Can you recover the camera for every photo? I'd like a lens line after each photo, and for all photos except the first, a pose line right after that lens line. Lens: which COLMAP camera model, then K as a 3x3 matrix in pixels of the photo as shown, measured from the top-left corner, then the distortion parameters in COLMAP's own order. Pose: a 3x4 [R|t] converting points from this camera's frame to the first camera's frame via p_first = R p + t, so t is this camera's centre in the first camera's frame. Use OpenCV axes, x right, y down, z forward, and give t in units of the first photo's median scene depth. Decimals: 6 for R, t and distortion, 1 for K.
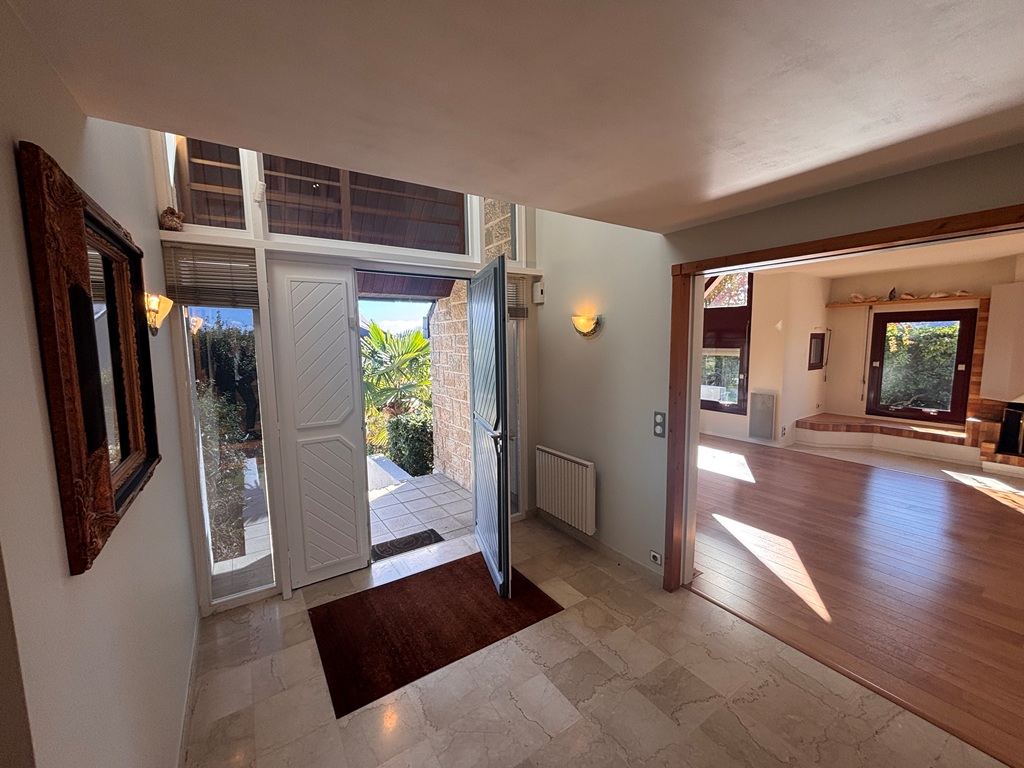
lens RADIAL K [[410.4, 0, 513.8], [0, 410.4, 384.0], [0, 0, 1]] dist [0.000404, -0.000077]
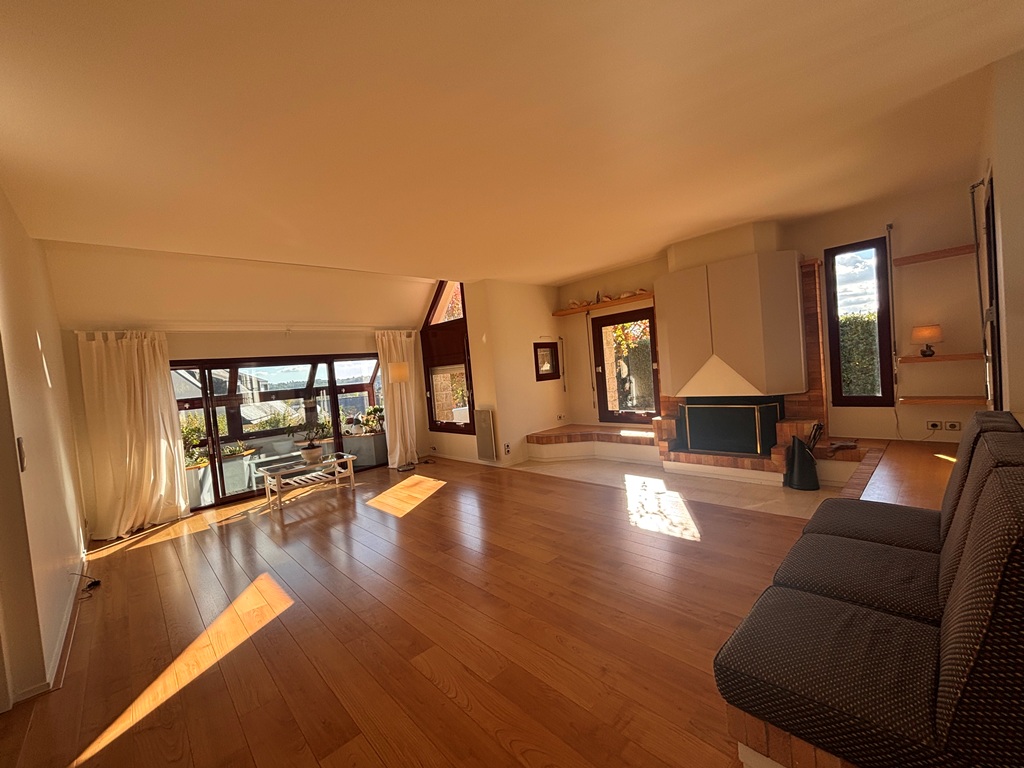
lens RADIAL K [[410.4, 0, 506.5], [0, 410.4, 385.3], [0, 0, 1]] dist [0.000404, -0.000077]
pose [[0.983375, -0.078348, 0.163815, 0.505842], [0.090757, 0.993432, -0.069679, 0.036982], [-0.157280, 0.083388, 0.984027, 0.079268]]
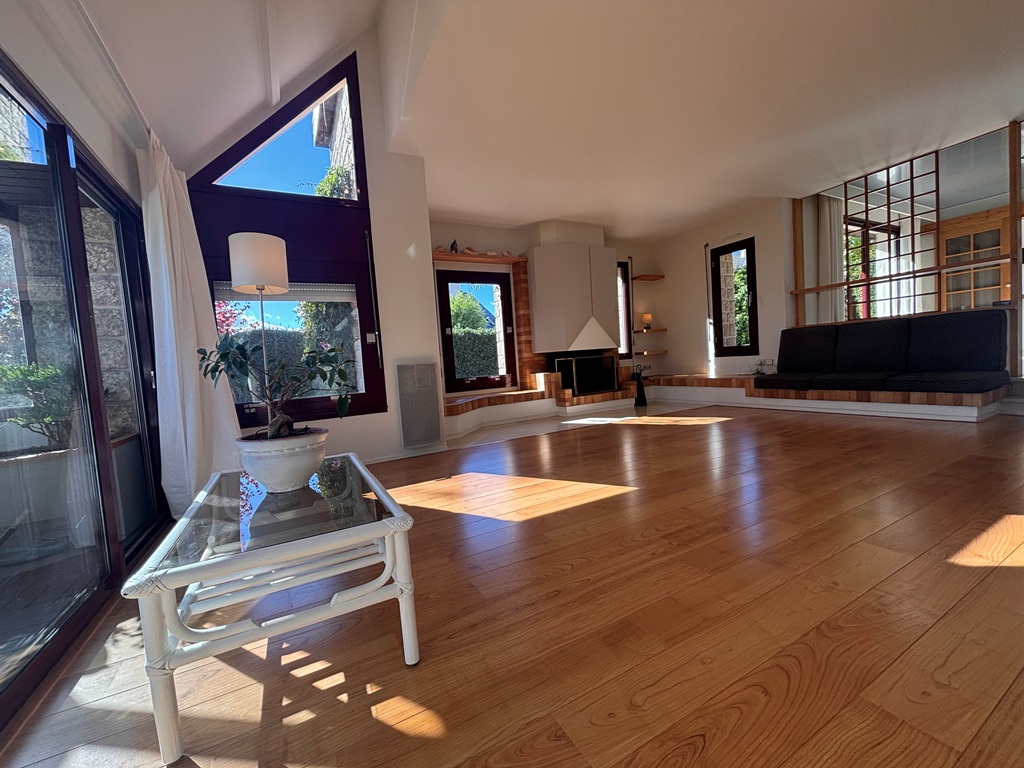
lens RADIAL K [[410.4, 0, 511.5], [0, 410.4, 386.2], [0, 0, 1]] dist [0.000404, -0.000077]
pose [[0.095373, -0.046747, 0.994343, 0.060518], [0.180643, 0.983124, 0.028893, 0.061503], [-0.978914, 0.176865, 0.102208, 0.808032]]
